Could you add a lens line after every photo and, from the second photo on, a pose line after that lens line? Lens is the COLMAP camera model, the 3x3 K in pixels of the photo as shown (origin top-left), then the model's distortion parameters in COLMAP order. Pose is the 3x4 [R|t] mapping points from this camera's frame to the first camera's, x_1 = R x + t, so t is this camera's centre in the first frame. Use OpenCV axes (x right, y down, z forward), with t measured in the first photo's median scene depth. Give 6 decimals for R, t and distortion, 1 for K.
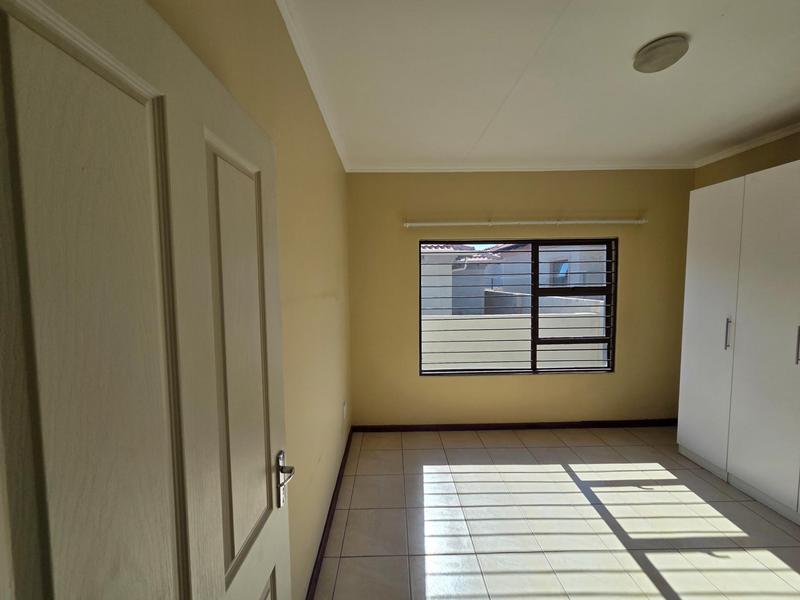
lens RADIAL K [[325.3, 0, 403.3], [0, 325.3, 301.5], [0, 0, 1]] dist [0.007537, -0.000319]
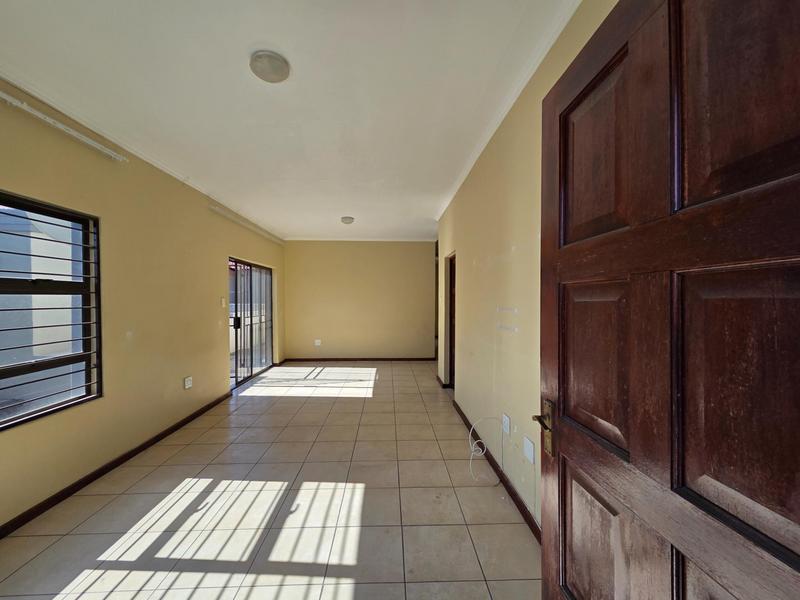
lens RADIAL K [[325.3, 0, 397.5], [0, 325.3, 294.4], [0, 0, 1]] dist [0.007537, -0.000319]
pose [[-0.012276, 0.019198, 0.999740, -0.106896], [0.061407, 0.997943, -0.018409, 0.039572], [-0.998037, 0.061165, -0.013430, 0.341280]]
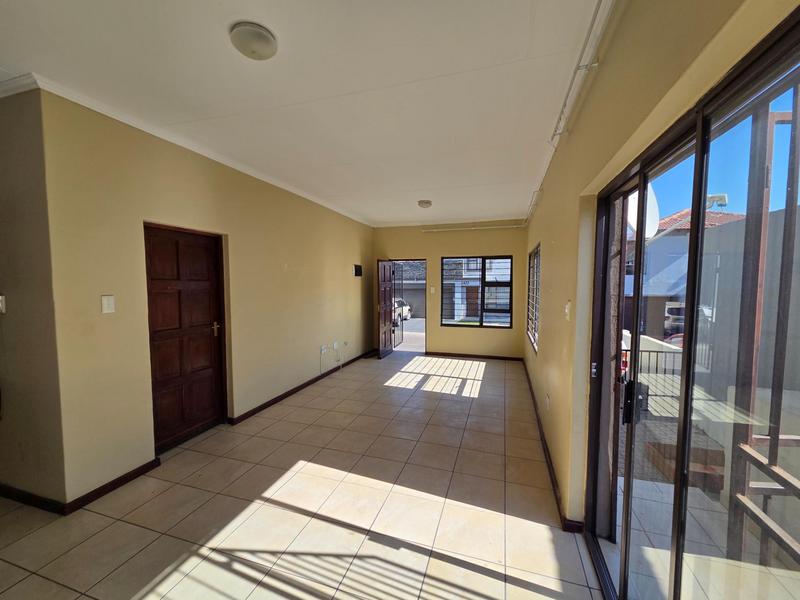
lens RADIAL K [[325.3, 0, 393.9], [0, 325.3, 303.1], [0, 0, 1]] dist [0.007537, -0.000319]
pose [[-0.340352, 0.066218, -0.937964, 1.923383], [-0.050003, 0.994831, 0.088377, -0.049419], [0.938968, 0.076981, -0.335281, 0.924288]]
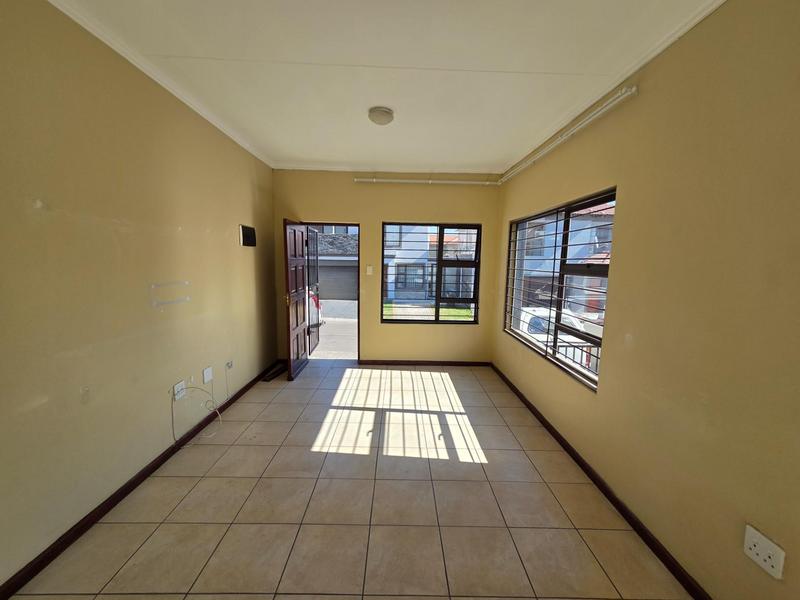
lens RADIAL K [[325.3, 0, 398.1], [0, 325.3, 301.6], [0, 0, 1]] dist [0.007537, -0.000319]
pose [[-0.019065, 0.130573, -0.991255, 1.325094], [-0.075037, 0.988453, 0.131647, -0.024439], [0.996998, 0.076891, -0.009047, 0.612376]]
